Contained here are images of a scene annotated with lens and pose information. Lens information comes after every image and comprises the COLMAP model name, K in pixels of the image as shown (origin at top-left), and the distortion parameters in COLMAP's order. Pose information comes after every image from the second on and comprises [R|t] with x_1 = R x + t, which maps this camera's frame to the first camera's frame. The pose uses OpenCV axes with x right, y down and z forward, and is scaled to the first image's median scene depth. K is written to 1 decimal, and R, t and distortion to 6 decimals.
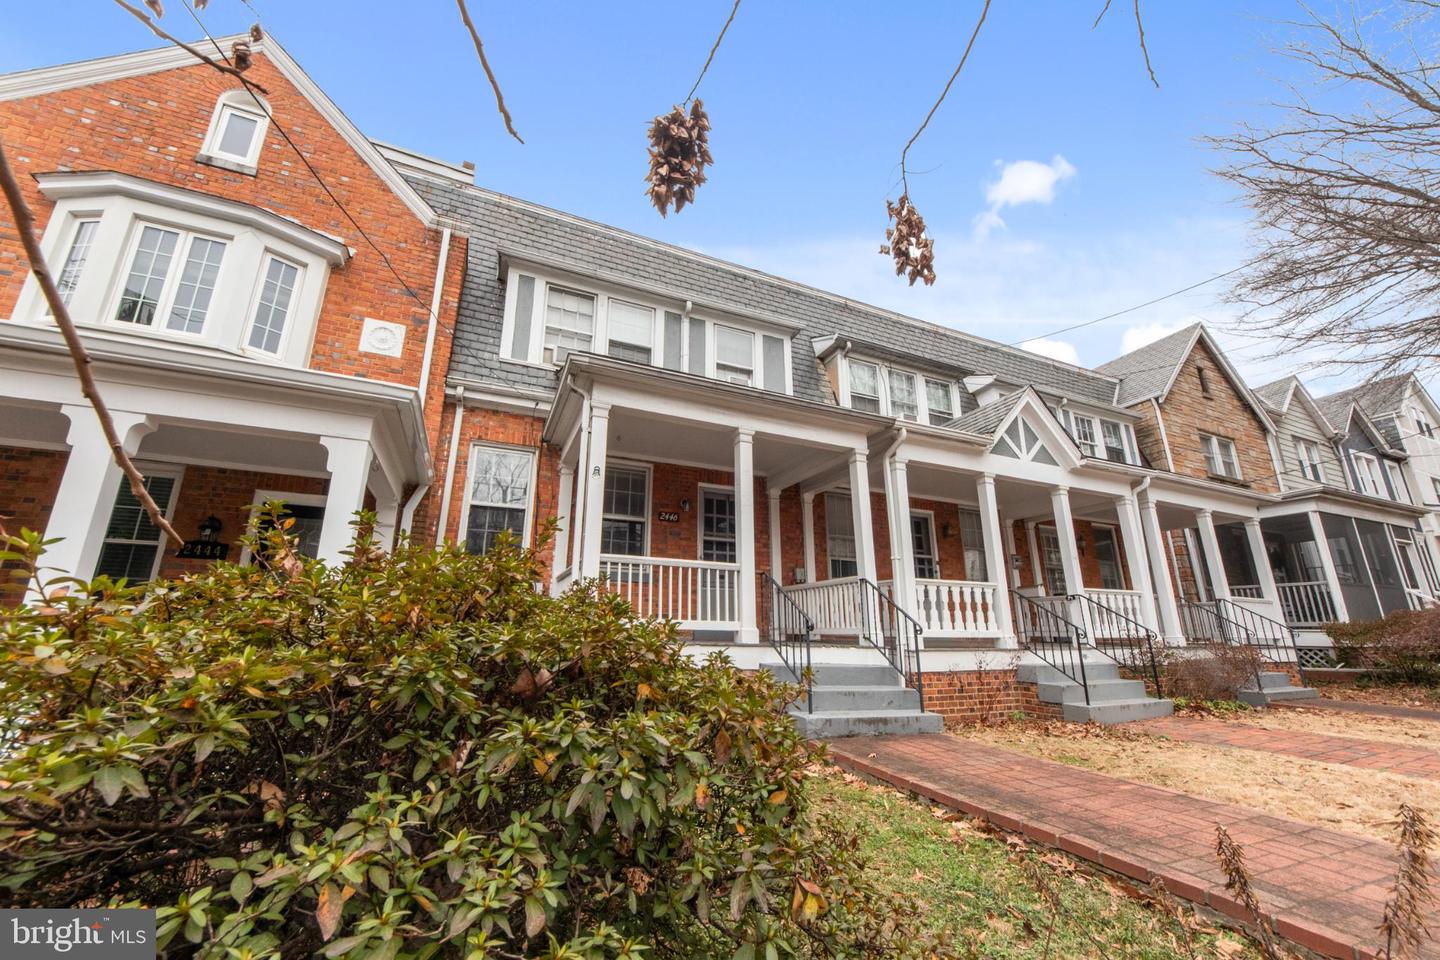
lens RADIAL K [[594.8, 0, 701.8], [0, 594.8, 477.2], [0, 0, 1]] dist [-0.016265, -0.000316]
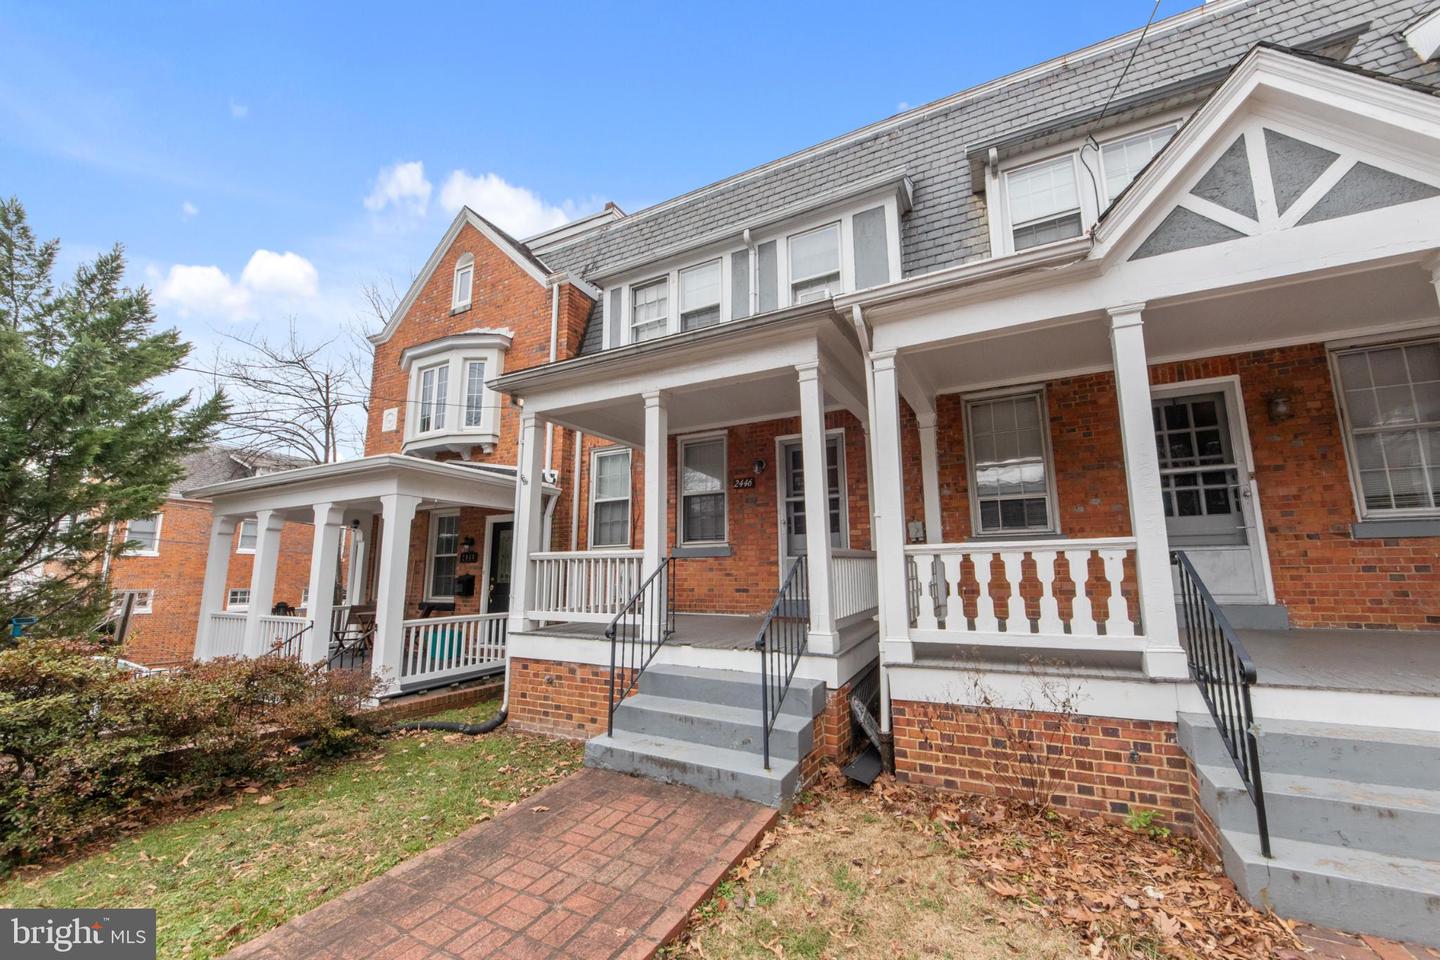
lens RADIAL K [[555.3, 0, 725.1], [0, 555.3, 486.1], [0, 0, 1]] dist [0.001057, -0.000418]
pose [[0.608515, -0.132839, -0.782344, 0.649373], [0.229798, 0.973145, 0.013502, 0.057392], [0.759541, -0.187997, 0.622700, 0.484065]]
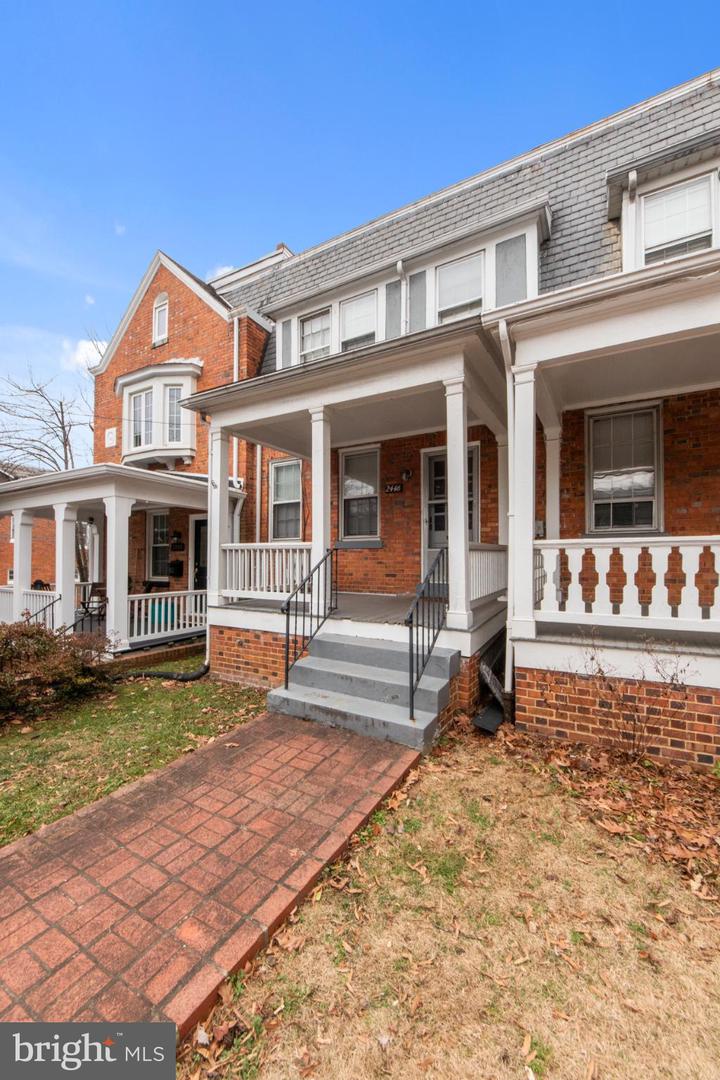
lens RADIAL K [[425.1, 0, 357.5], [0, 425.1, 557.4], [0, 0, 1]] dist [0.000162, -0.003580]
pose [[0.574117, -0.009209, -0.818722, 0.605498], [0.226871, 0.962573, 0.148263, 0.062523], [0.786714, -0.270865, 0.554719, 0.512381]]
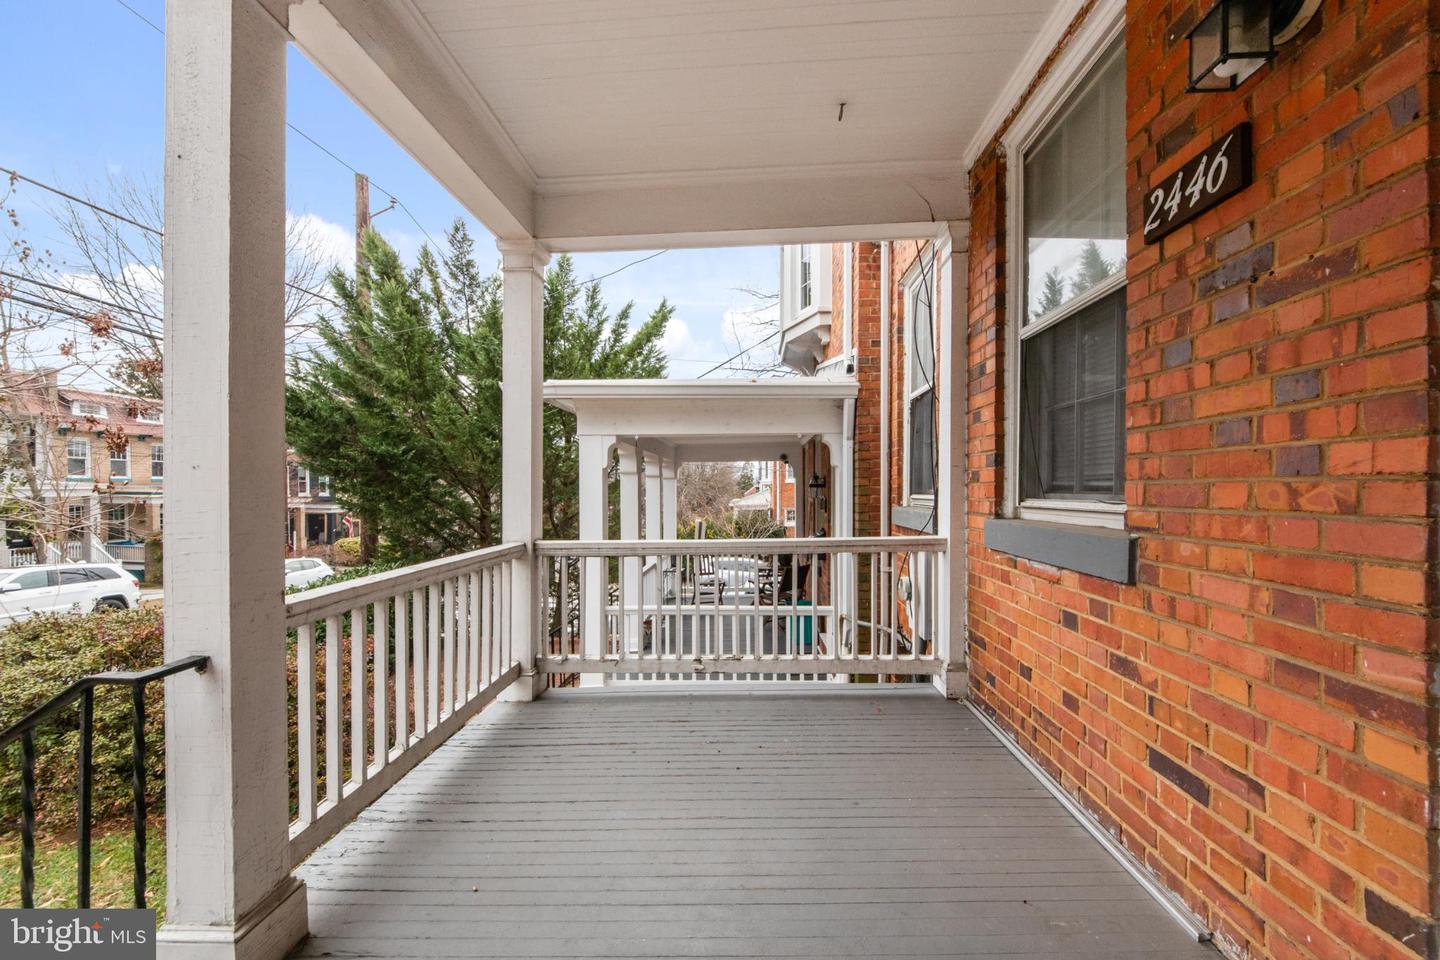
lens RADIAL K [[555.3, 0, 725.1], [0, 555.3, 486.1], [0, 0, 1]] dist [0.001057, -0.000418]
pose [[-0.472717, -0.003959, -0.881206, 0.141317], [0.247193, 0.959244, -0.136915, 0.146864], [0.845834, -0.282550, -0.452472, 1.033012]]
